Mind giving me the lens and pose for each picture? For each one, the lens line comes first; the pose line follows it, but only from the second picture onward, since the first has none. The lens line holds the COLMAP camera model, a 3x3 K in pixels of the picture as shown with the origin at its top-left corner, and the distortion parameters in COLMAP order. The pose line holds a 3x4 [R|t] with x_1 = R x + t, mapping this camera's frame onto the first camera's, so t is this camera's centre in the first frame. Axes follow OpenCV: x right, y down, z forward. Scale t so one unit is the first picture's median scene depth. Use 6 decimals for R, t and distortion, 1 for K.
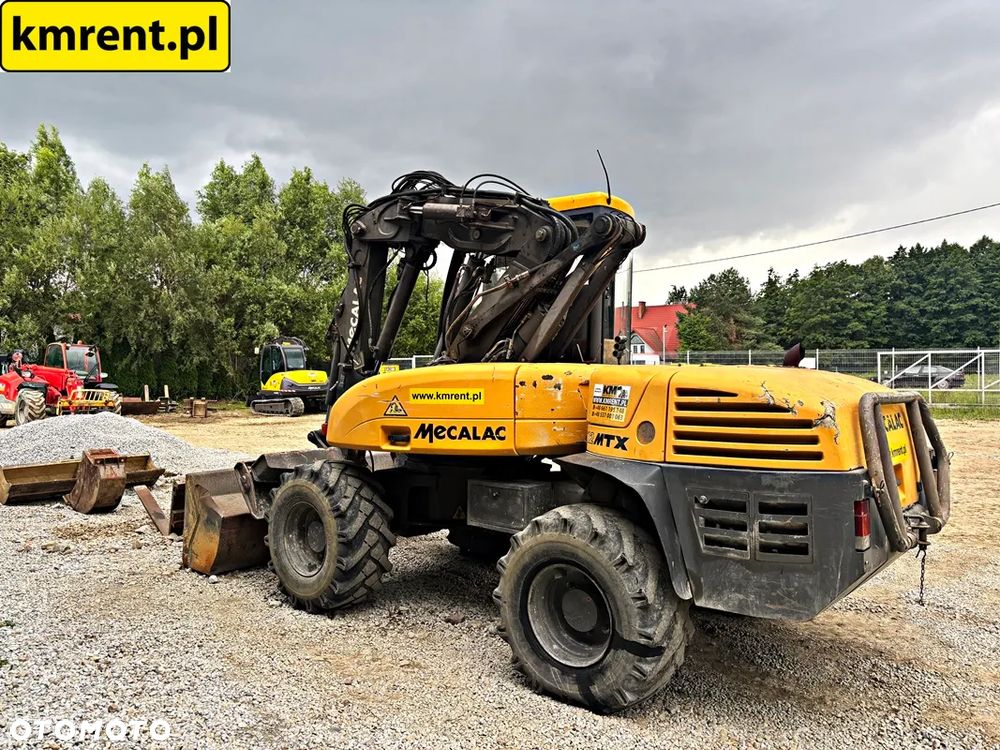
lens RADIAL K [[754.5, 0, 496.4], [0, 754.5, 371.0], [0, 0, 1]] dist [0.051049, -0.062219]
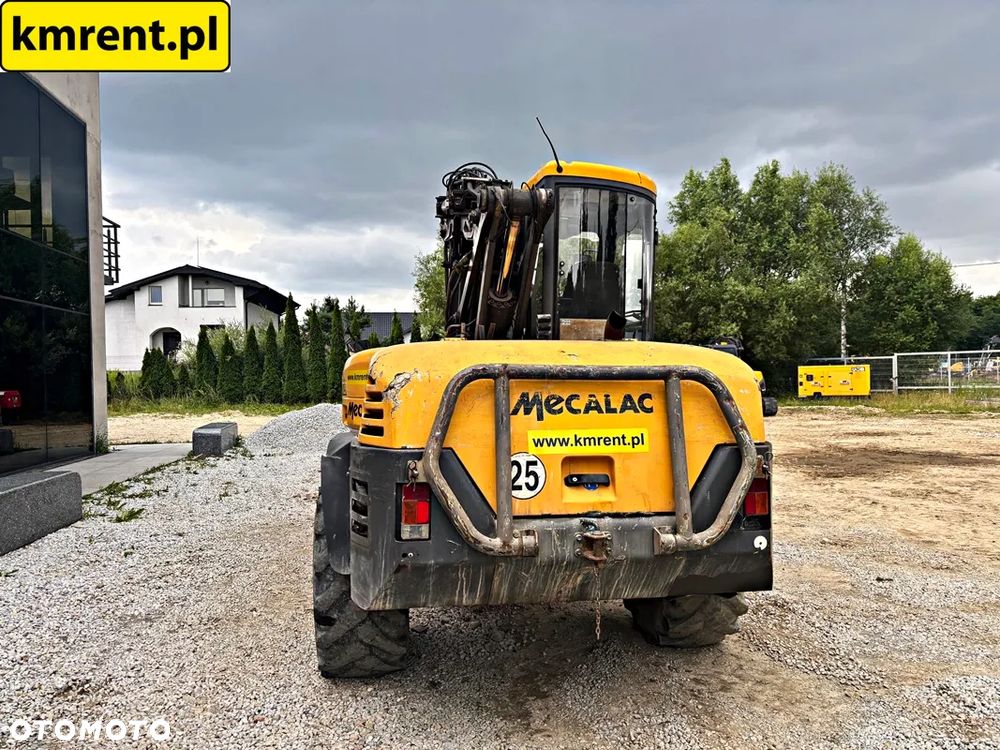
lens RADIAL K [[754.1, 0, 494.9], [0, 754.1, 380.3], [0, 0, 1]] dist [0.053014, -0.066626]
pose [[0.768441, 0.000266, -0.639921, 0.727444], [0.003884, 0.999980, 0.005079, 0.030499], [0.639909, -0.006388, 0.768424, 0.257891]]
